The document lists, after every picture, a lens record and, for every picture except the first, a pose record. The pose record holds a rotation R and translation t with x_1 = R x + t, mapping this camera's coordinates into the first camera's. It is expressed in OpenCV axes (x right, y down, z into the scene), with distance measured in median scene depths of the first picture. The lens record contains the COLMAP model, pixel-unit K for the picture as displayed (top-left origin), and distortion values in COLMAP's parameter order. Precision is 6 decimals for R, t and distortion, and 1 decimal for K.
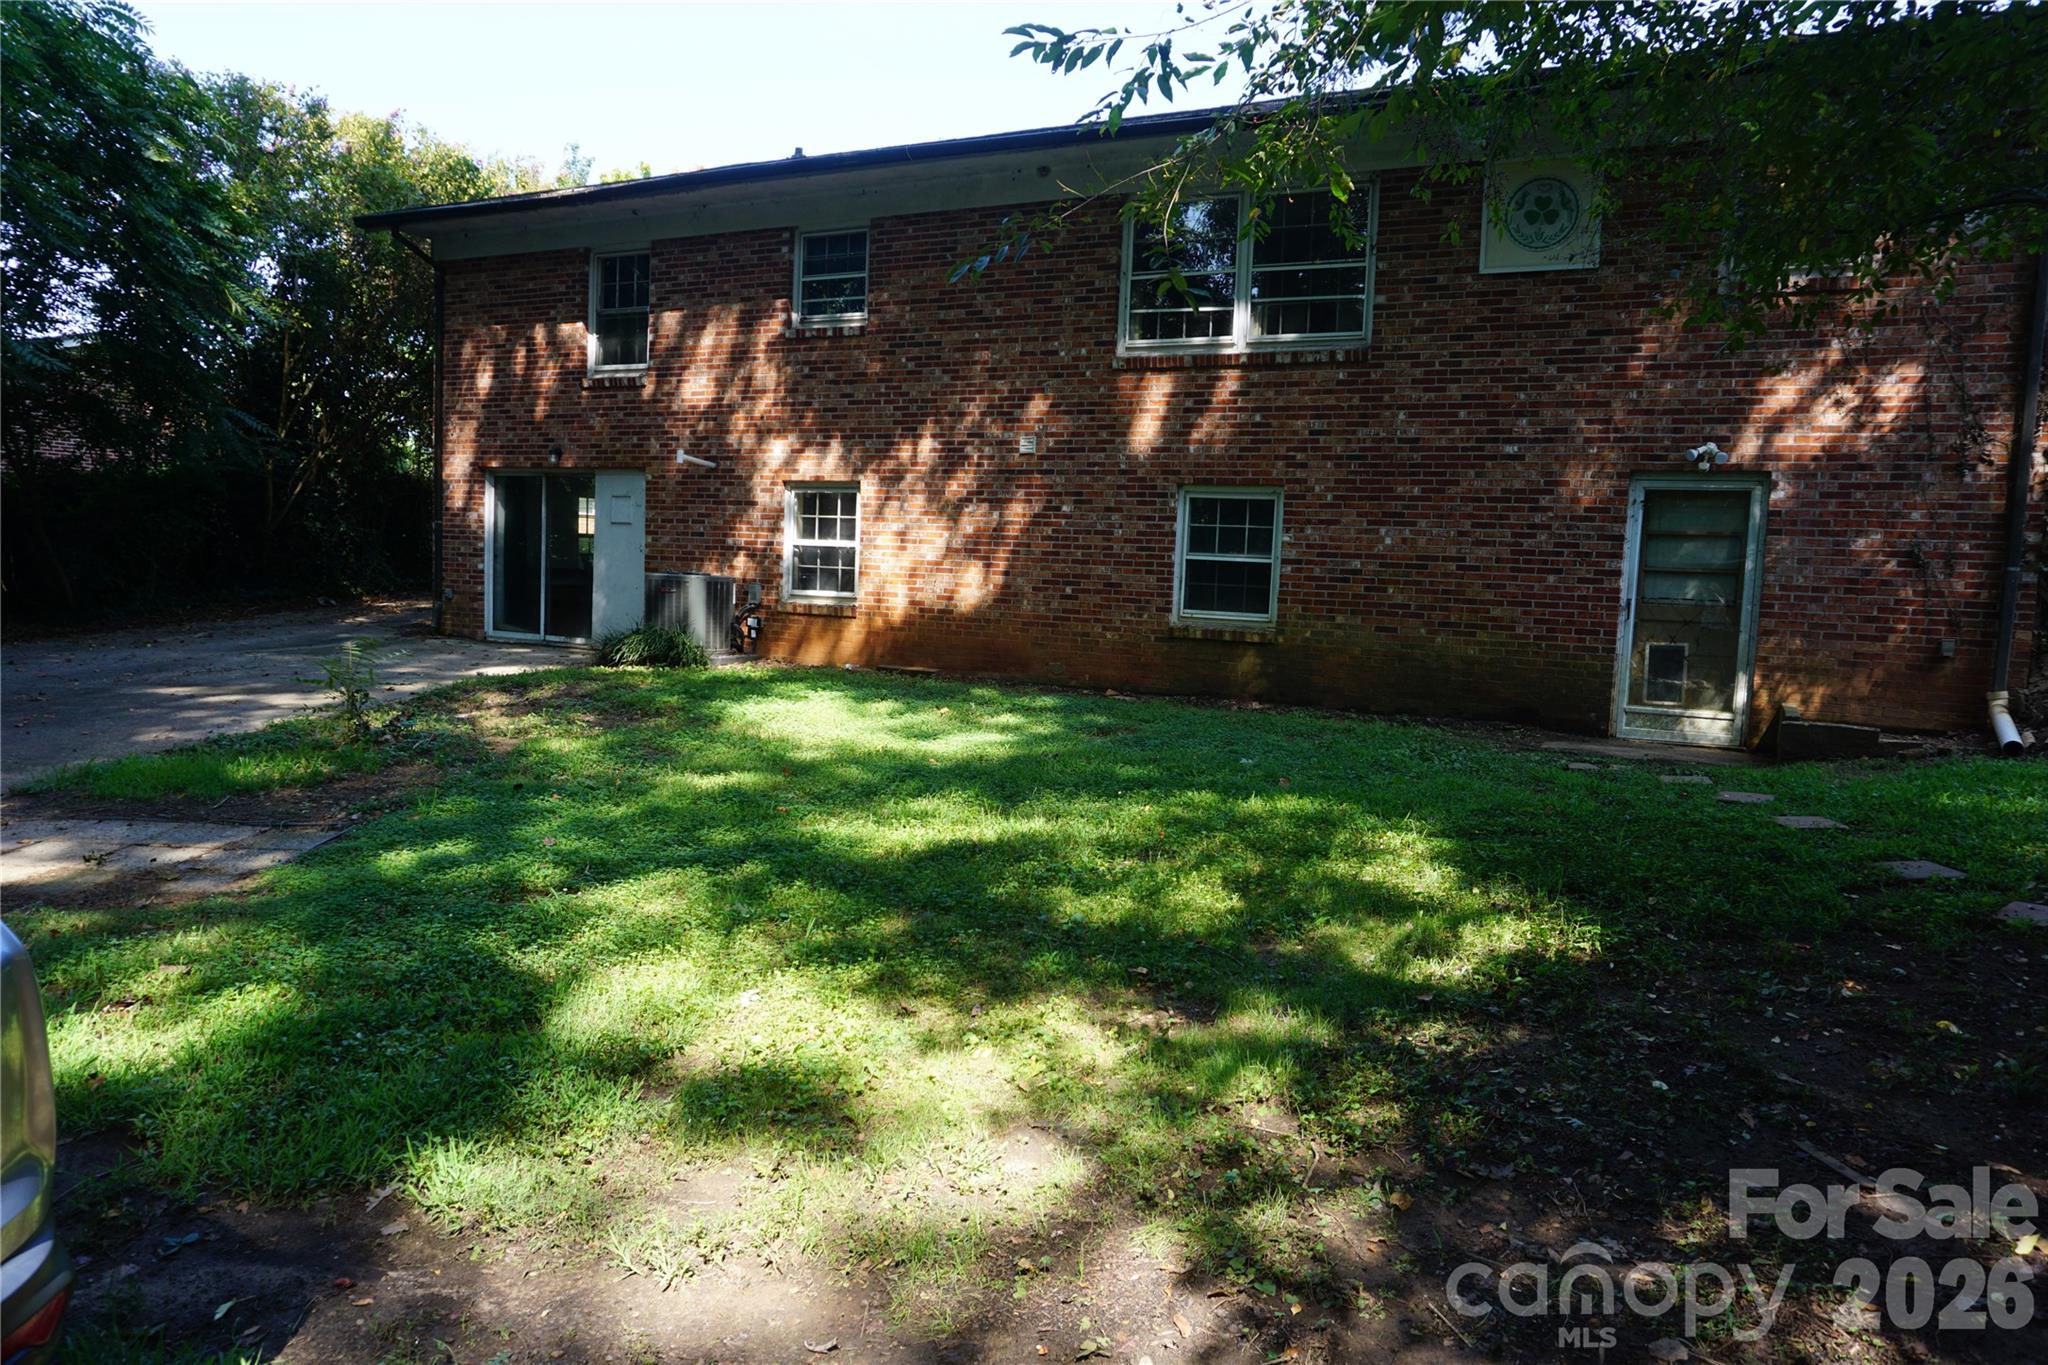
lens RADIAL K [[1376.2, 0, 1031.5], [0, 1376.2, 675.8], [0, 0, 1]] dist [-0.044618, 0.033792]
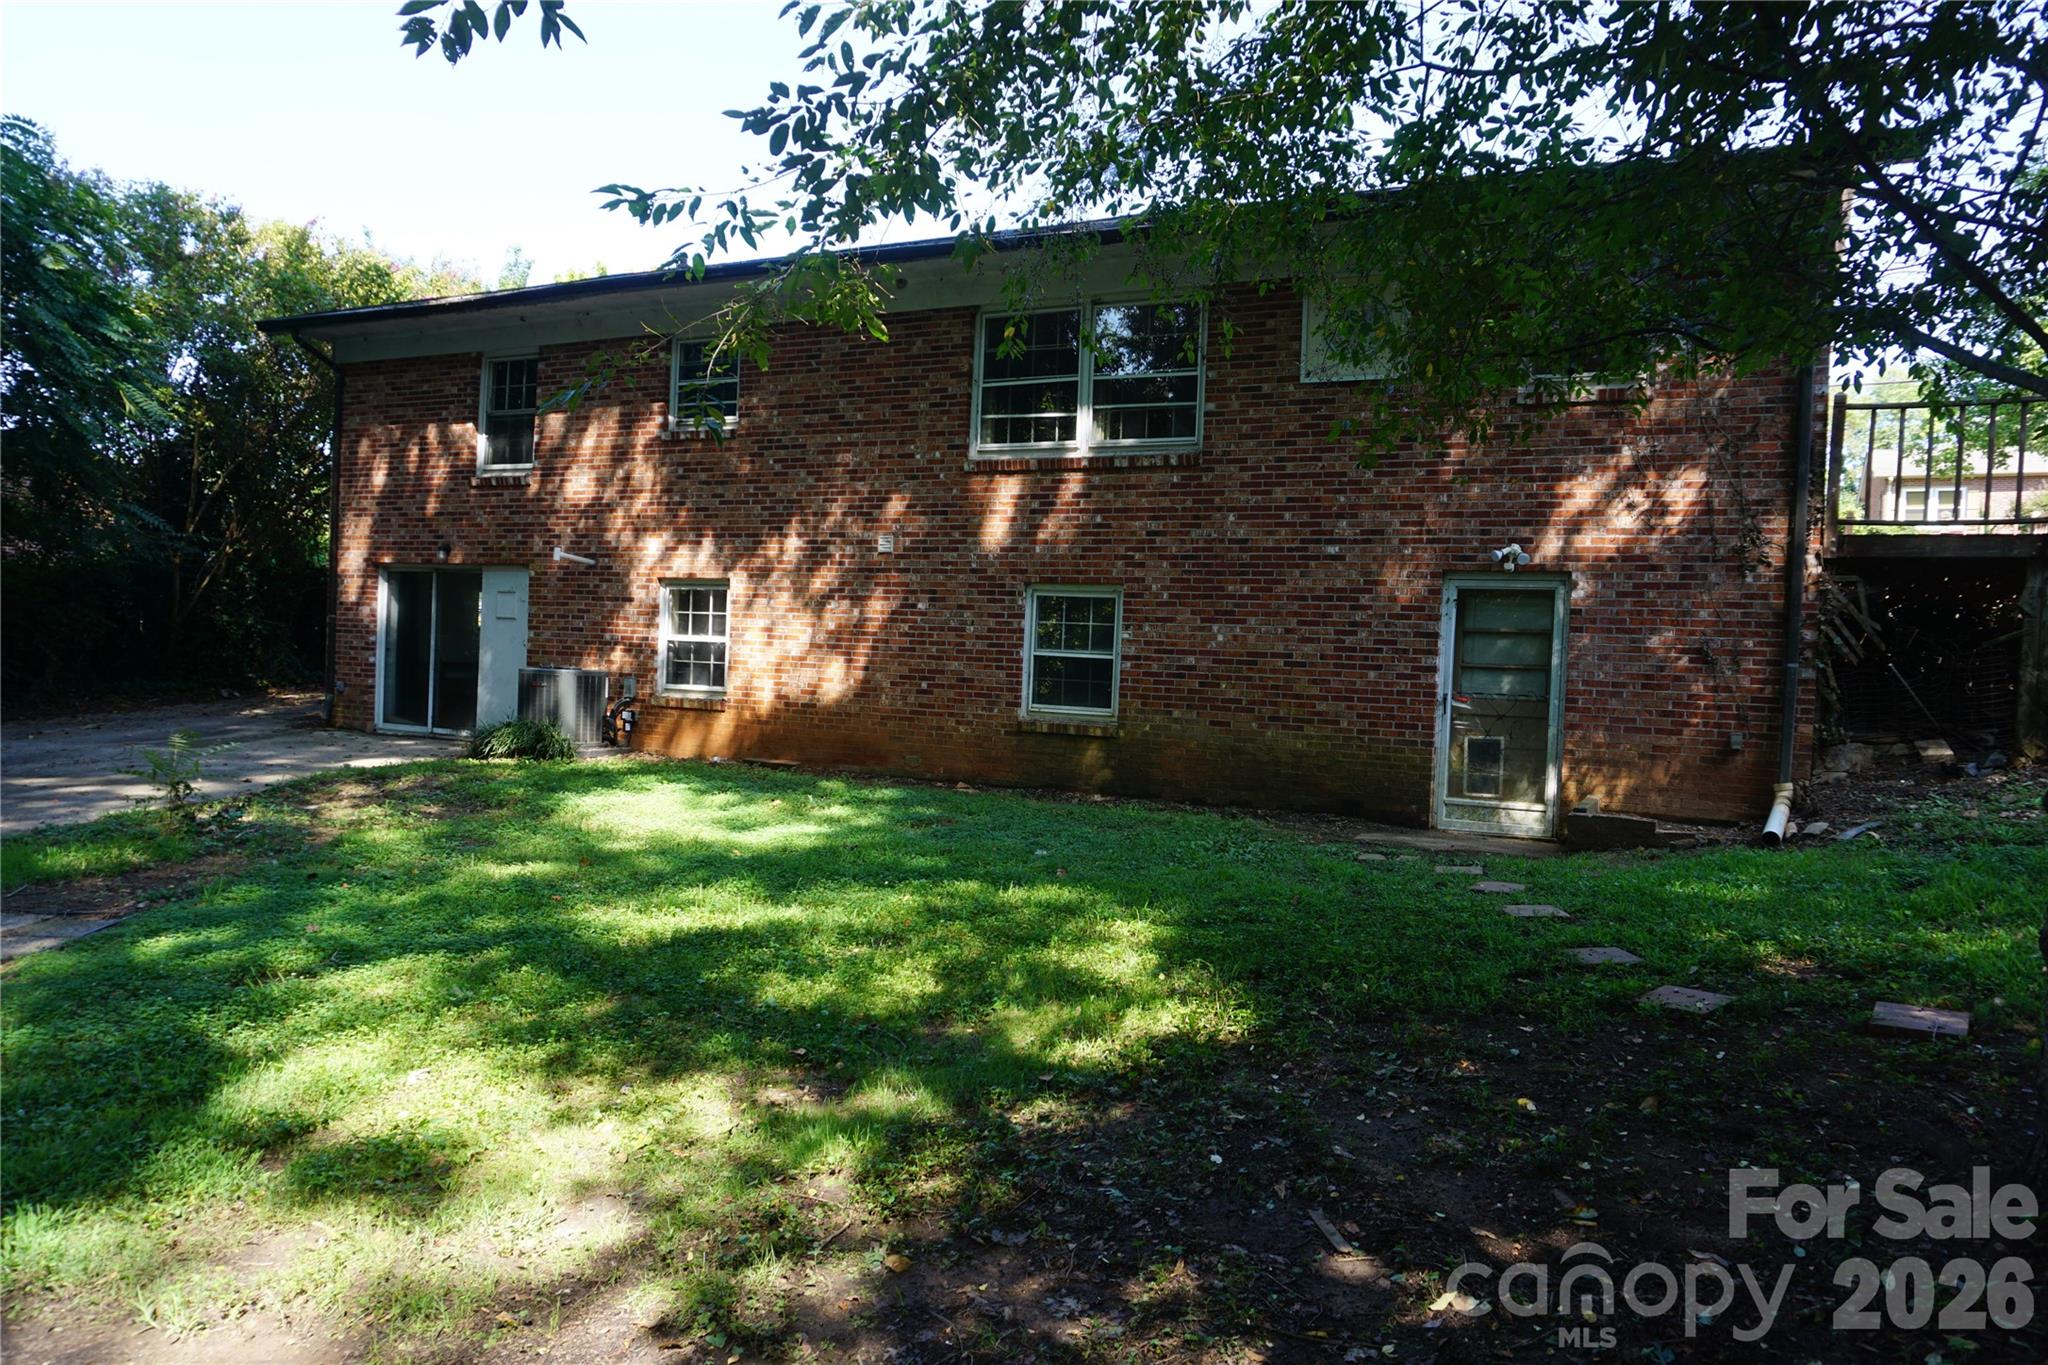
lens RADIAL K [[1376.2, 0, 1018.2], [0, 1376.2, 679.5], [0, 0, 1]] dist [-0.044618, 0.033792]
pose [[0.999895, 0.001262, 0.014440, 0.096059], [-0.000337, 0.997955, -0.063924, -0.000784], [-0.014491, 0.063912, 0.997850, -0.027855]]
